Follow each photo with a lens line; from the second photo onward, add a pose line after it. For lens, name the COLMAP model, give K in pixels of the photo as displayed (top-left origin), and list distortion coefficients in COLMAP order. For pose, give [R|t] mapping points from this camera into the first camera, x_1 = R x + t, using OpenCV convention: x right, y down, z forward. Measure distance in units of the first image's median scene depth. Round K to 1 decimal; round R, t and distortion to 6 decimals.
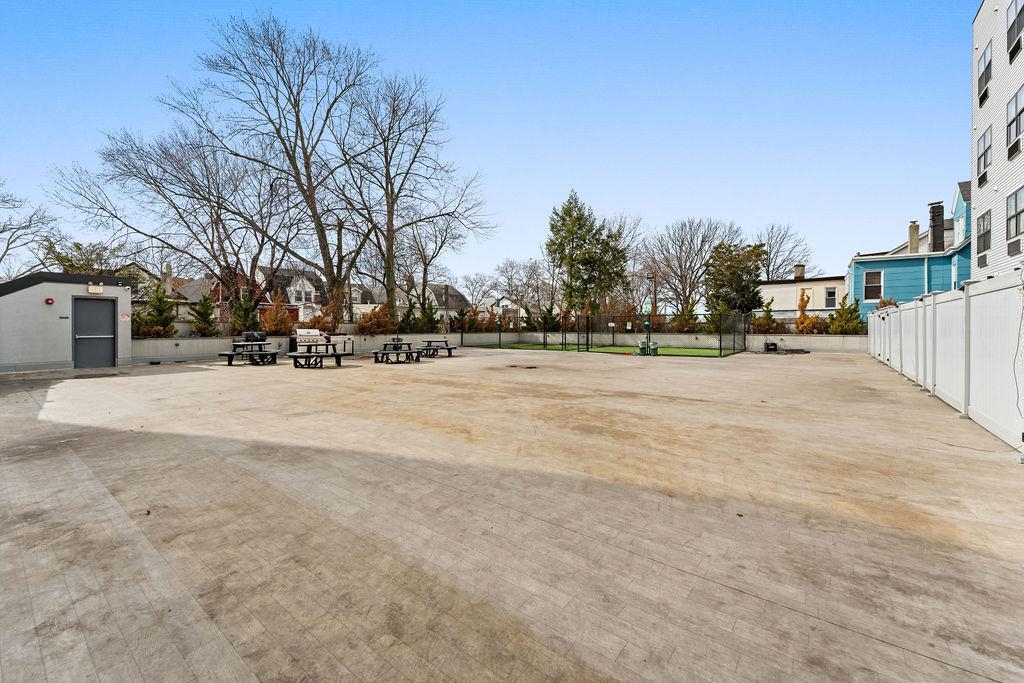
lens RADIAL K [[417.0, 0, 510.9], [0, 417.0, 338.5], [0, 0, 1]] dist [0.000092, 0.000001]
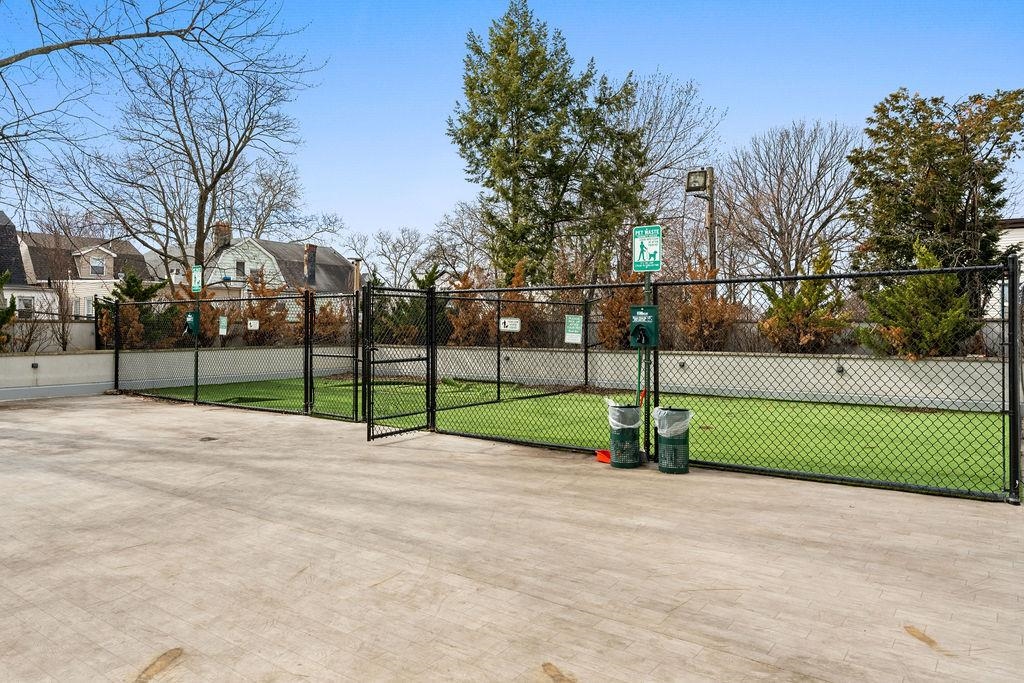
lens RADIAL K [[698.5, 0, 512.3], [0, 698.5, 336.9], [0, 0, 1]] dist [0.000040, 0.000131]
pose [[0.999758, 0.000808, 0.021972, 0.129637], [-0.000458, 0.999873, -0.015913, -0.010728], [-0.021982, 0.015899, 0.999632, 0.329714]]
